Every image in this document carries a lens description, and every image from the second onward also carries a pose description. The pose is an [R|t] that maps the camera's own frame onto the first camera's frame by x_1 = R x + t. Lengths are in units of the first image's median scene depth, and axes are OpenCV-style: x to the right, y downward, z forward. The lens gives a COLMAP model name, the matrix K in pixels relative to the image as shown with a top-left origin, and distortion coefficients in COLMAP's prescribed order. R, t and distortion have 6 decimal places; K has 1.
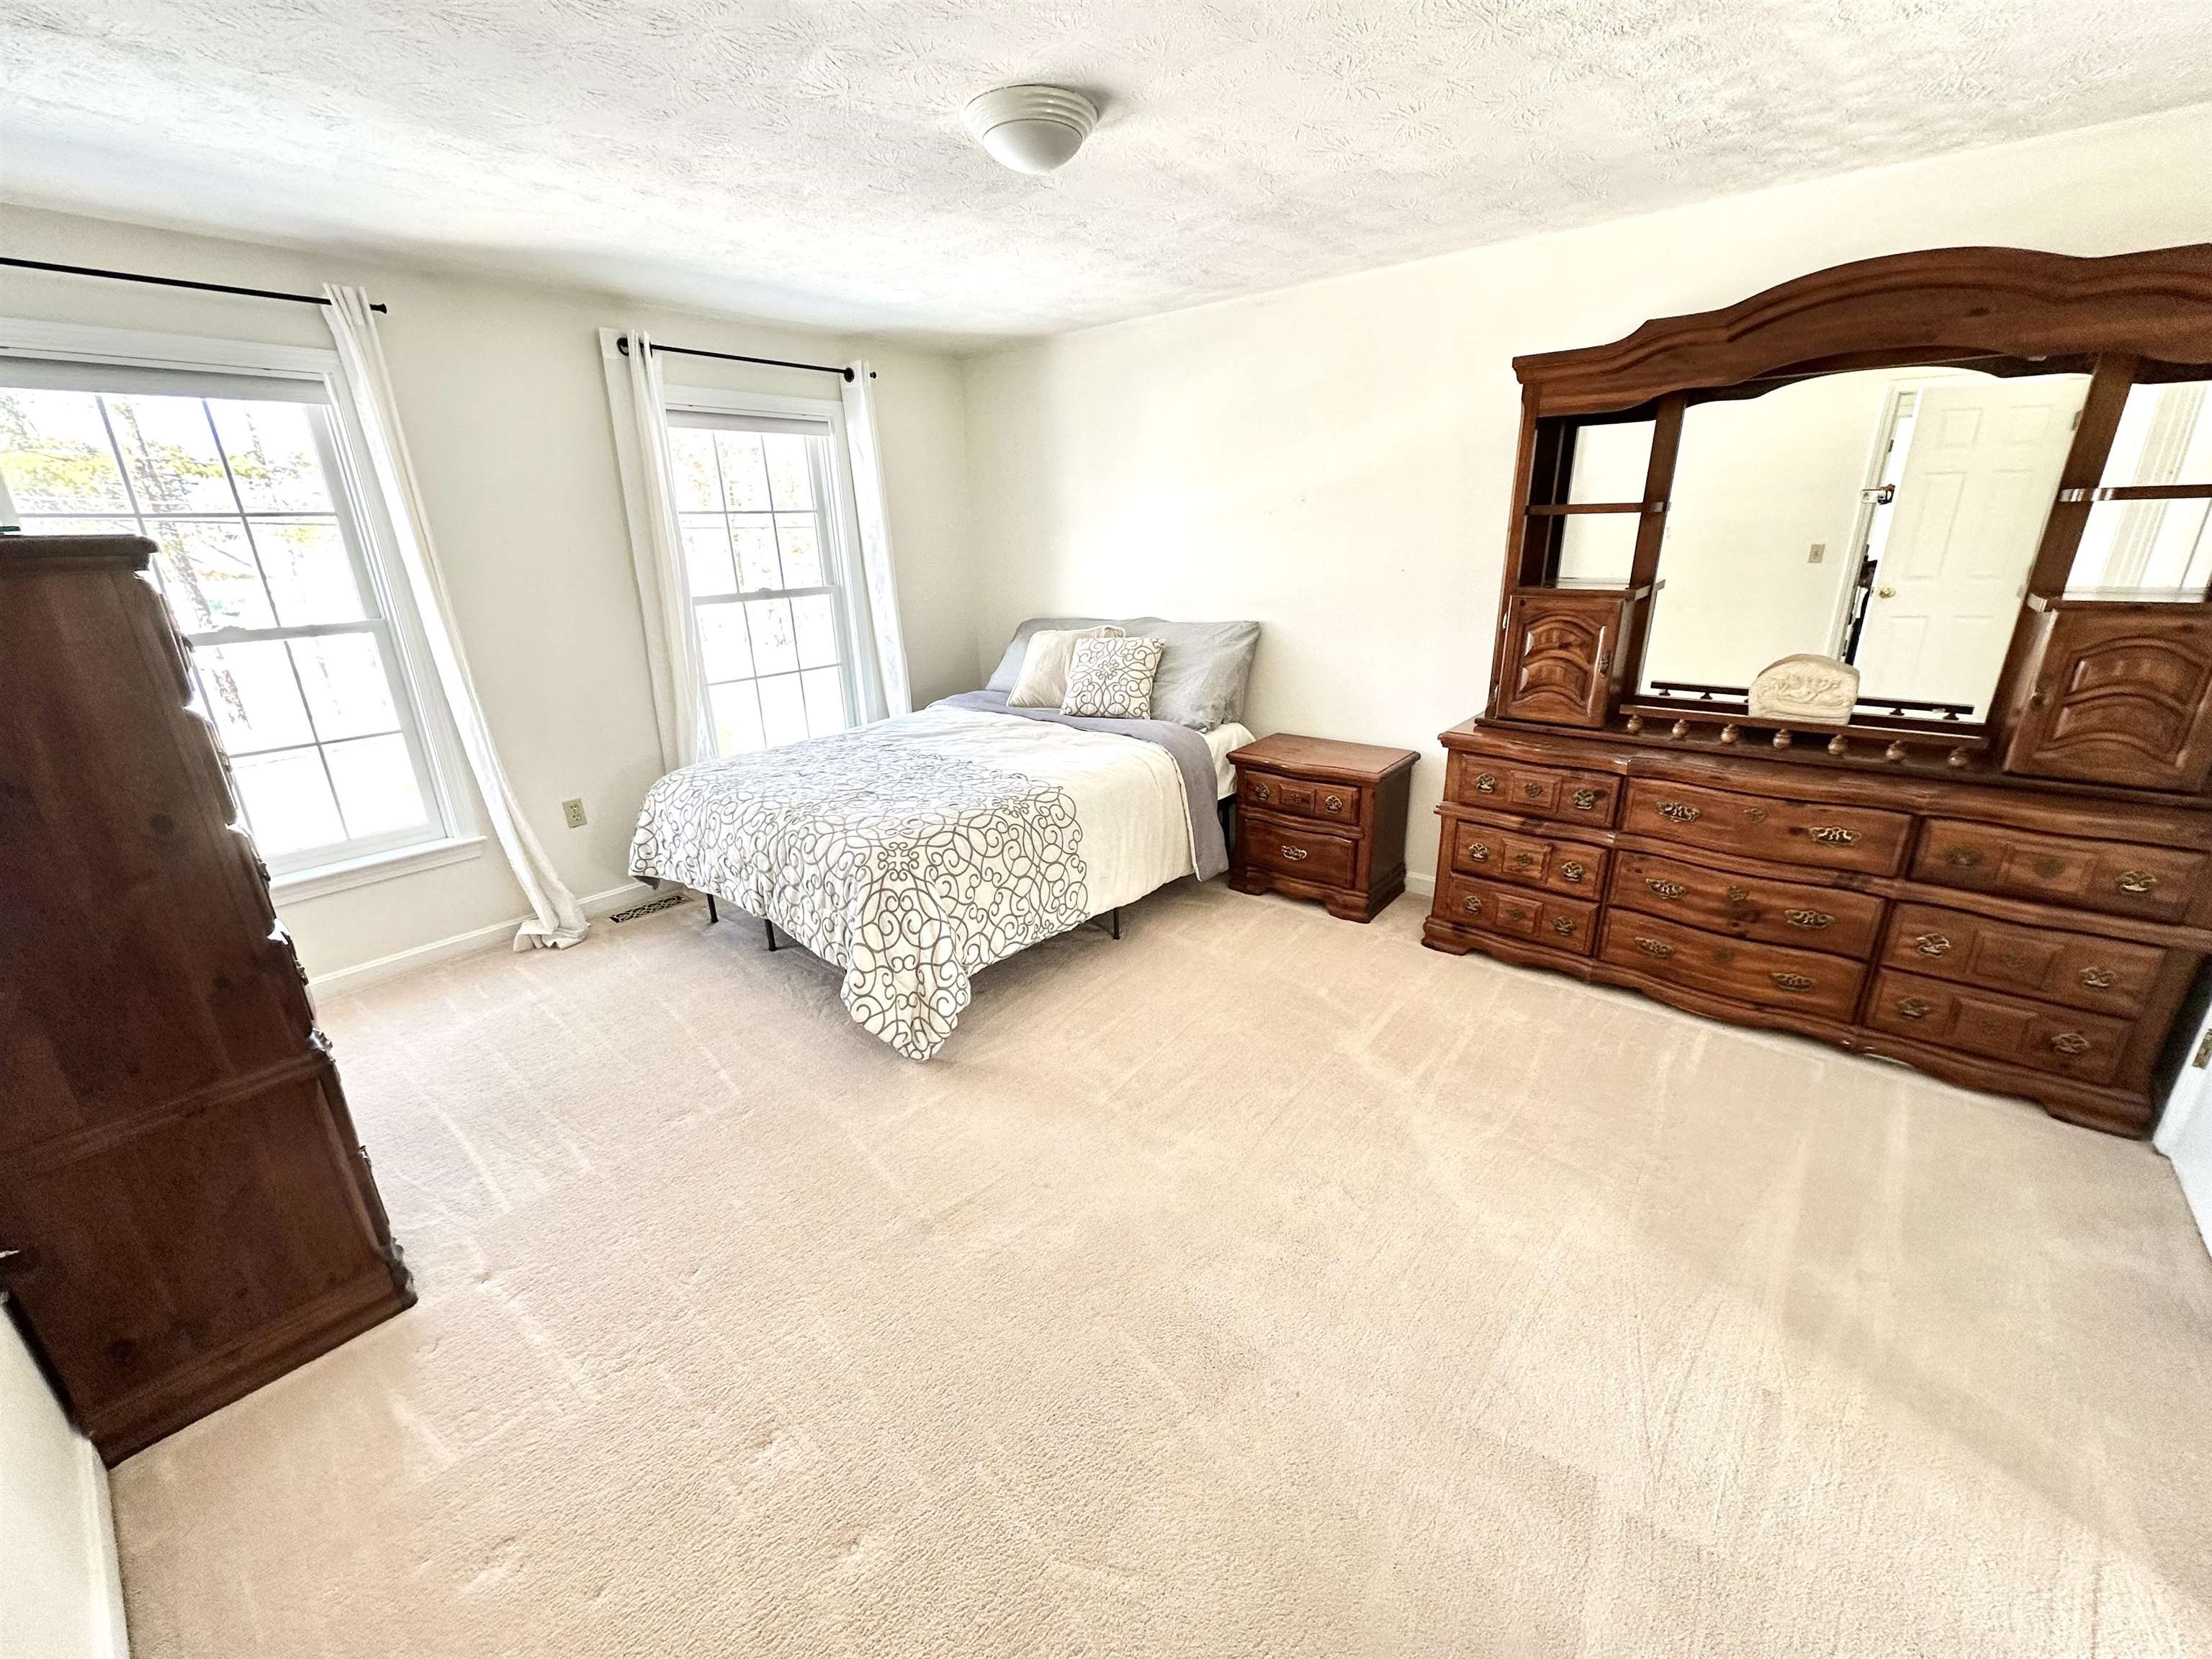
lens RADIAL K [[881.6, 0, 1106.0], [0, 881.6, 829.5], [0, 0, 1]] dist [-0.000792, 0.000402]
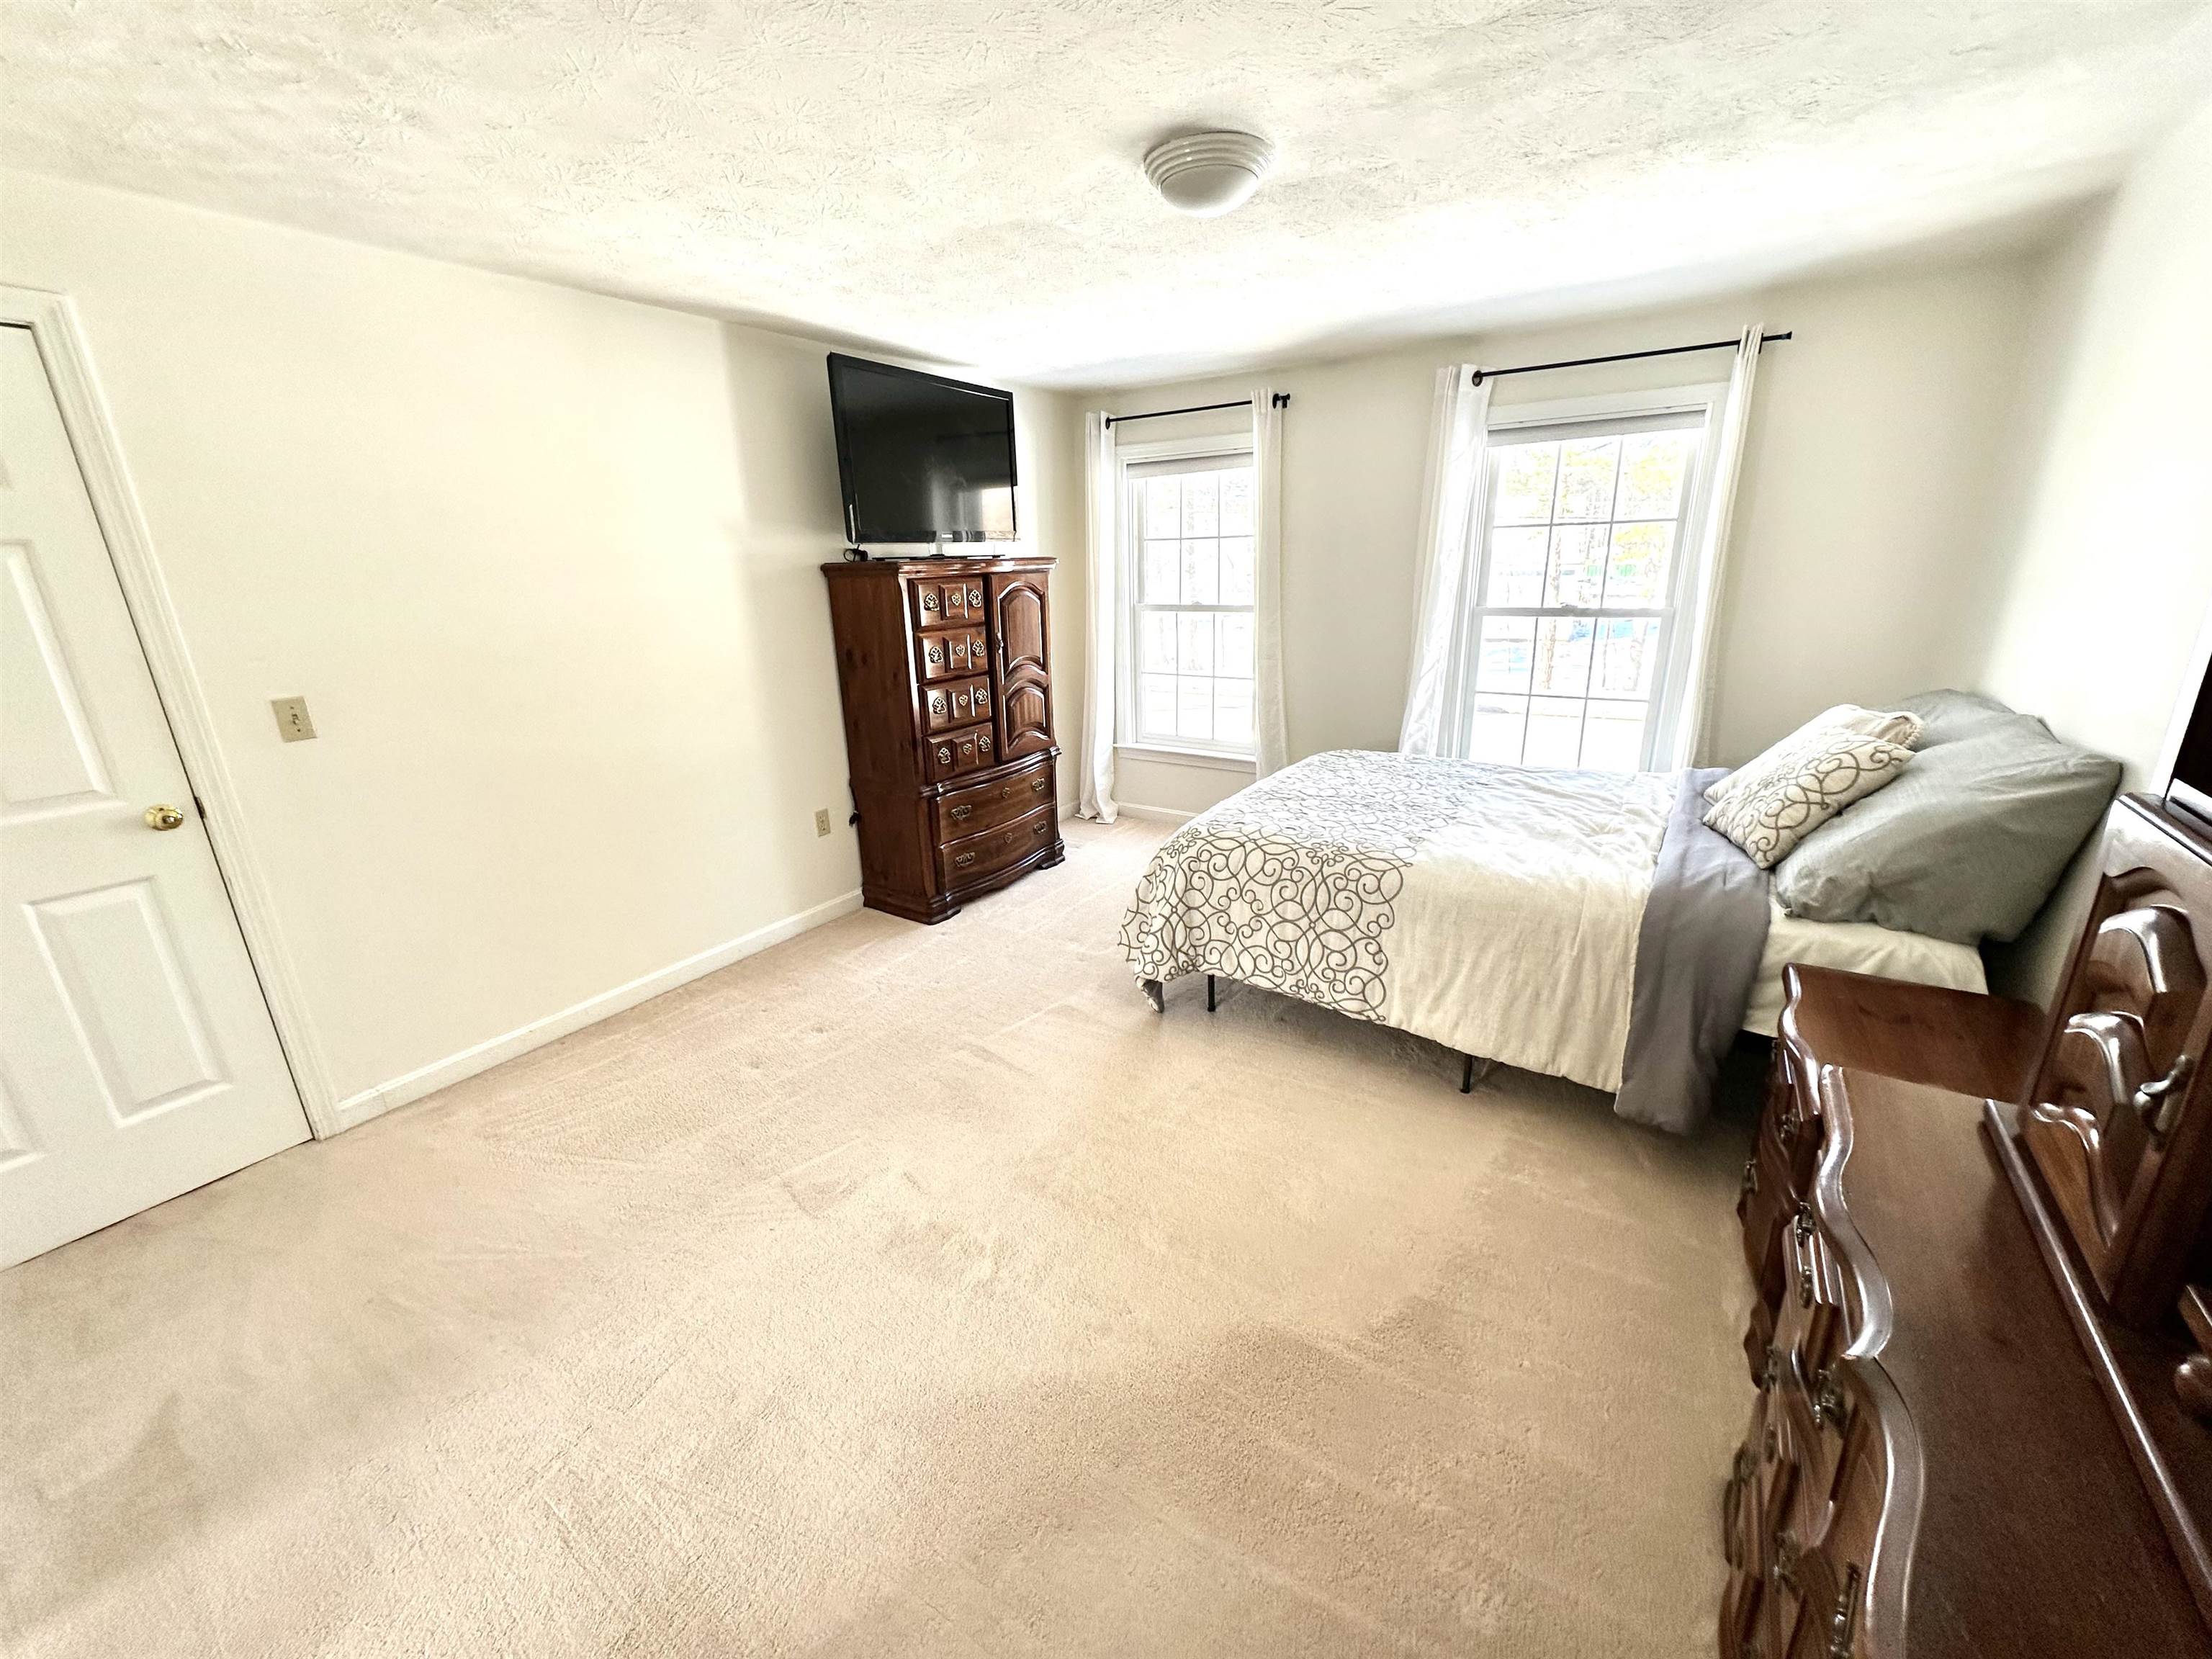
lens RADIAL K [[881.6, 0, 1106.0], [0, 881.6, 829.5], [0, 0, 1]] dist [-0.000792, 0.000402]
pose [[0.098738, 0.313949, -0.944292, 0.716036], [-0.298553, 0.914560, 0.272847, -0.225709], [0.949272, 0.254981, 0.184032, 0.581718]]
